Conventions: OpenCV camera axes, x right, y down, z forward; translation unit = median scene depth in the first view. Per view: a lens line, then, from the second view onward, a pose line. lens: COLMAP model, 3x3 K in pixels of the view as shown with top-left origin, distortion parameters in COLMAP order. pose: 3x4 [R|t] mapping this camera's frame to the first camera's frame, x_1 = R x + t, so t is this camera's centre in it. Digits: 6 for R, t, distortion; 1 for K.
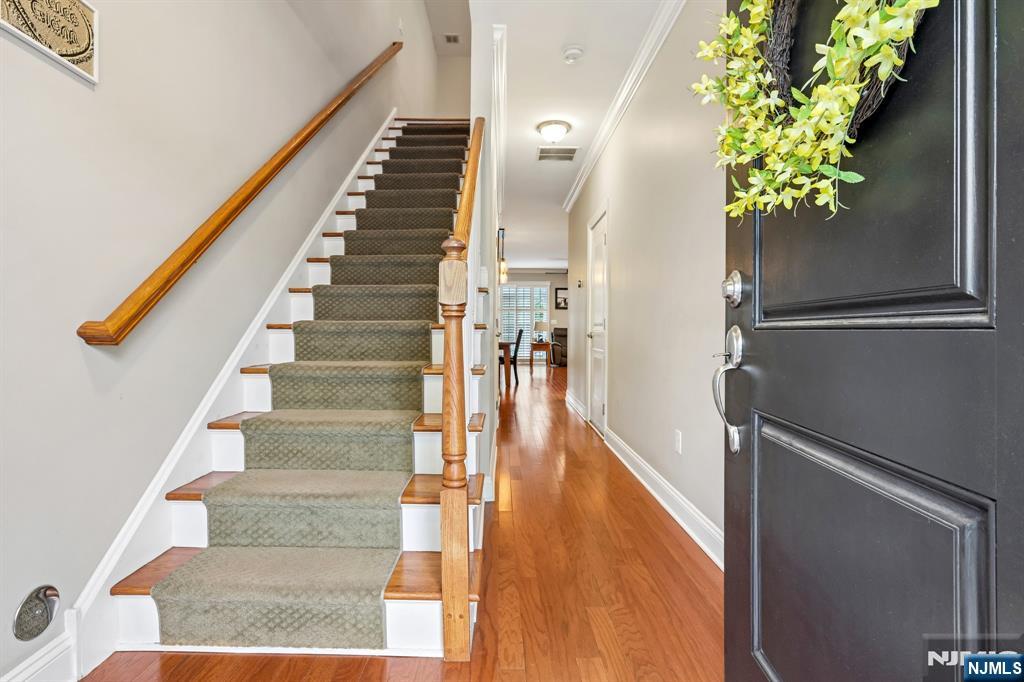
lens RADIAL K [[477.1, 0, 509.7], [0, 477.1, 334.0], [0, 0, 1]] dist [-0.021754, 0.000572]
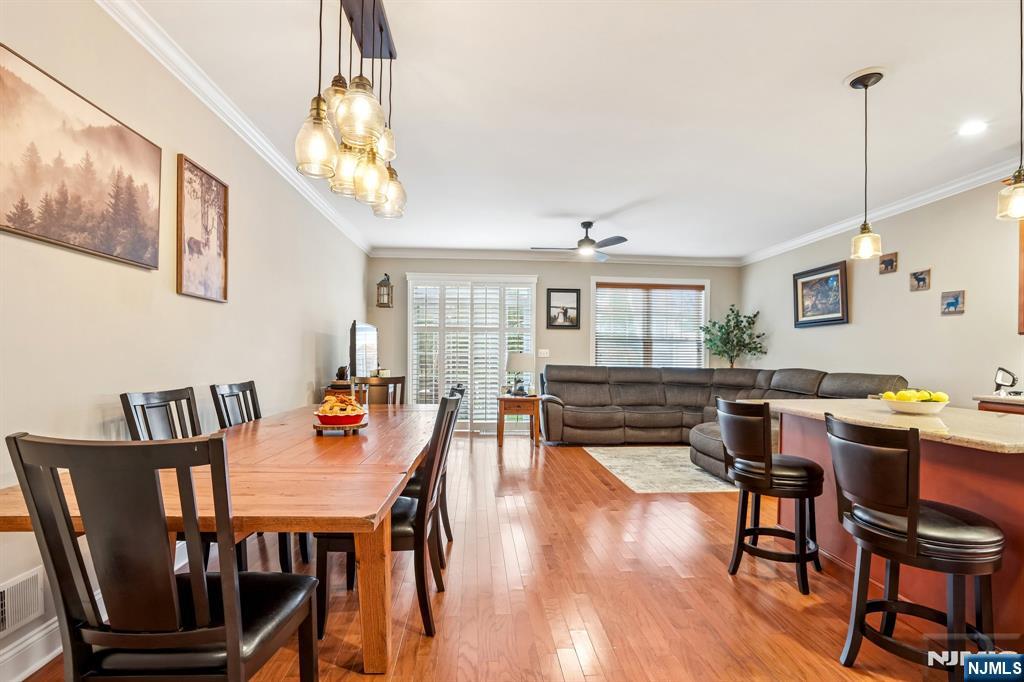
lens RADIAL K [[477.1, 0, 510.7], [0, 477.1, 359.3], [0, 0, 1]] dist [-0.021754, 0.000572]
pose [[0.998558, 0.005636, 0.053395, 0.028385], [-0.005214, 0.999954, -0.008035, -0.013887], [-0.053438, 0.007745, 0.998541, 0.486284]]
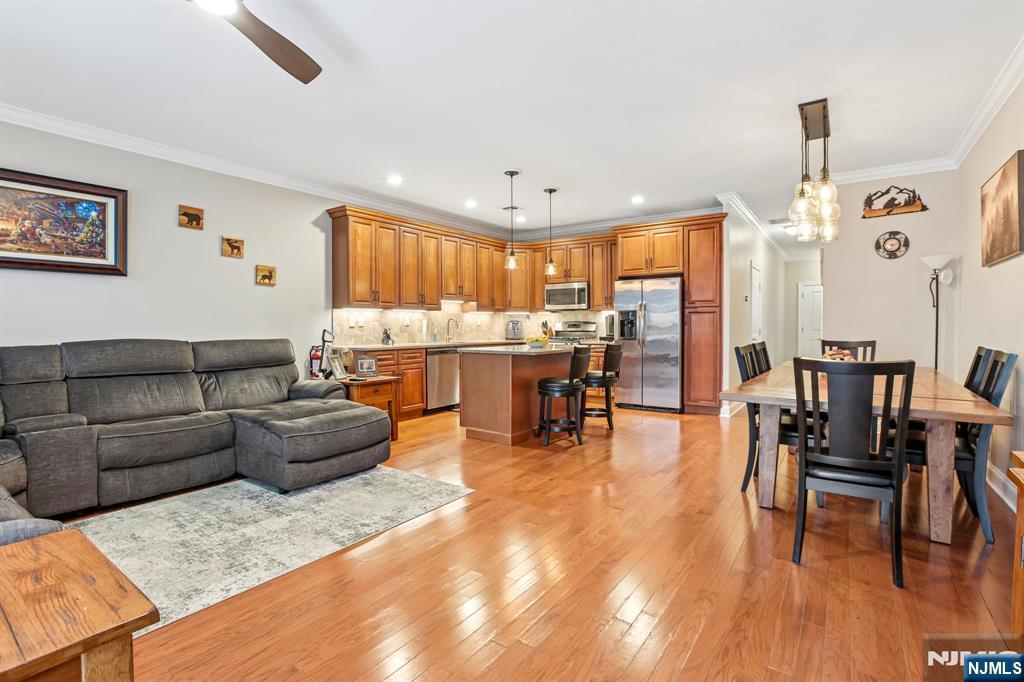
lens RADIAL K [[477.1, 0, 505.3], [0, 477.1, 332.6], [0, 0, 1]] dist [-0.021754, 0.000572]
pose [[-0.803795, -0.003709, 0.594894, -0.028005], [0.013733, 0.999598, 0.024788, -0.017630], [-0.594747, 0.028094, -0.803422, 0.942113]]
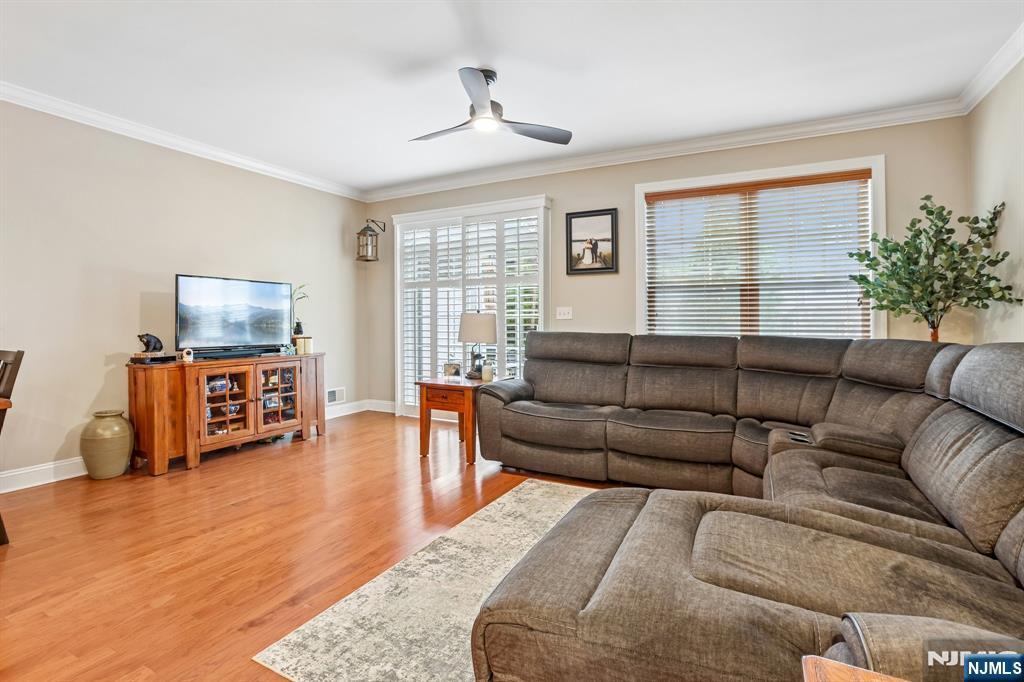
lens RADIAL K [[477.1, 0, 516.0], [0, 477.1, 316.1], [0, 0, 1]] dist [-0.021754, 0.000572]
pose [[0.884434, -0.010894, -0.466538, 0.227675], [-0.000396, 0.999710, -0.024096, -0.014824], [0.466665, 0.021496, 0.884173, 0.697243]]
